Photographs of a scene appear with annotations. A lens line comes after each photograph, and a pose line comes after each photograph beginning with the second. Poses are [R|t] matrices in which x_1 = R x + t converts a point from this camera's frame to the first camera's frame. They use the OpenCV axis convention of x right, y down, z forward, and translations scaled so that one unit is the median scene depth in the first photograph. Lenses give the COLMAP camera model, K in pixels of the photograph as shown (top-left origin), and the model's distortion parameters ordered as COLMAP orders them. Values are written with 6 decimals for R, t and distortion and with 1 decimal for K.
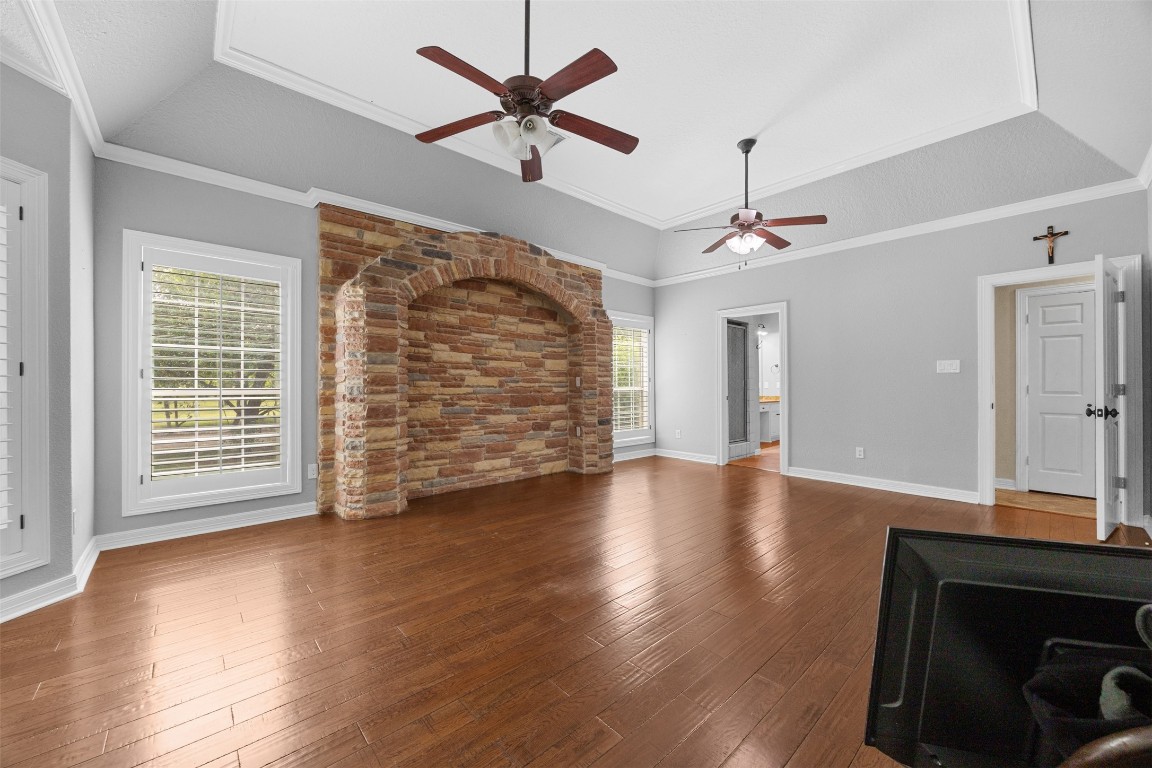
lens RADIAL K [[440.4, 0, 576.3], [0, 440.4, 382.7], [0, 0, 1]] dist [-0.001795, -0.000530]
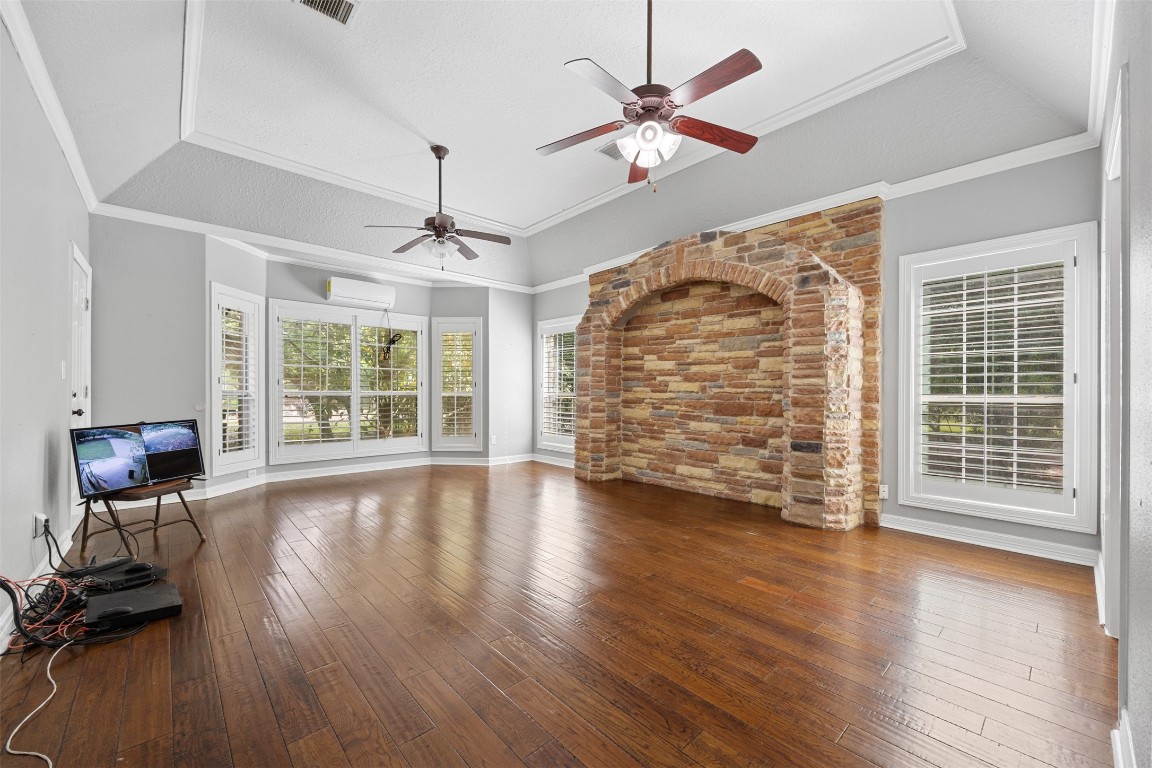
lens RADIAL K [[440.4, 0, 575.1], [0, 440.4, 390.9], [0, 0, 1]] dist [-0.001795, -0.000530]
pose [[0.014376, 0.001196, -0.999896, 0.775818], [0.004269, 0.999990, 0.001257, 0.003813], [0.999888, -0.004286, 0.014371, 0.715791]]
